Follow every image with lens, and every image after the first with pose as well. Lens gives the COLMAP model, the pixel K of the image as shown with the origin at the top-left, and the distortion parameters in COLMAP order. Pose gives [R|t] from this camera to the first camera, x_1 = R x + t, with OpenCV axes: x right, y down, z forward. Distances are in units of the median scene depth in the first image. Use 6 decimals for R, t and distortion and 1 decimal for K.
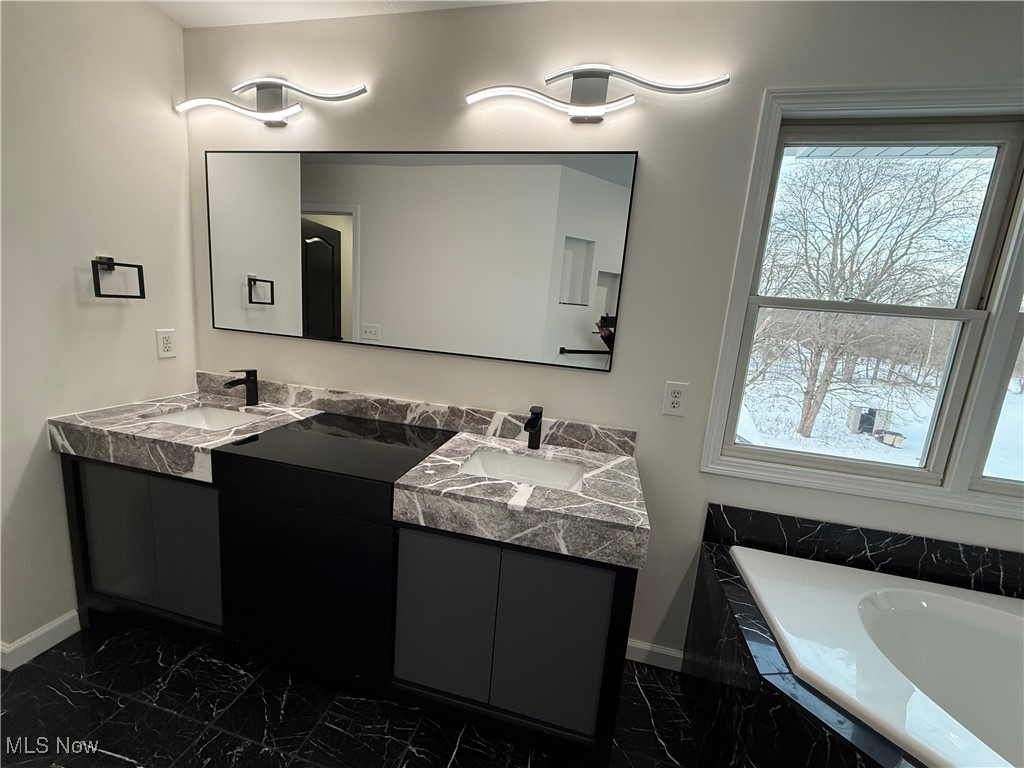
lens RADIAL K [[409.4, 0, 508.9], [0, 409.4, 385.7], [0, 0, 1]] dist [0.001035, -0.000225]
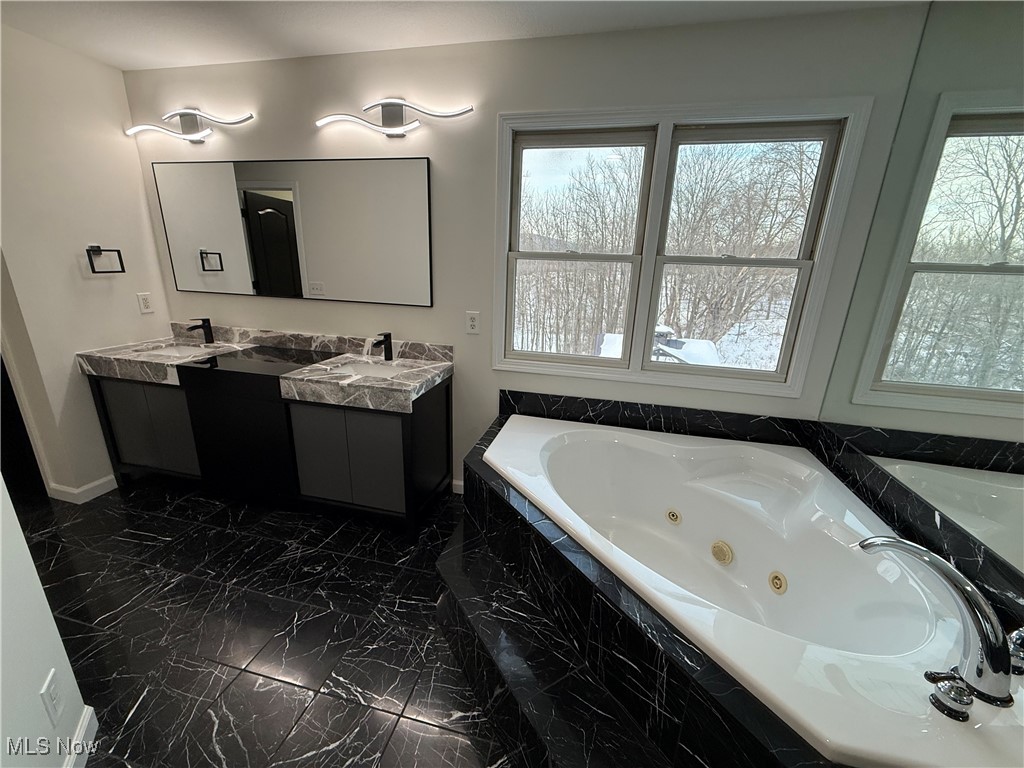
lens RADIAL K [[409.4, 0, 508.9], [0, 409.4, 385.7], [0, 0, 1]] dist [0.001035, -0.000225]
pose [[0.998826, -0.044057, -0.020145, 0.544527], [0.046110, 0.992132, 0.116392, 0.091066], [0.014859, -0.117184, 0.992999, -0.533887]]
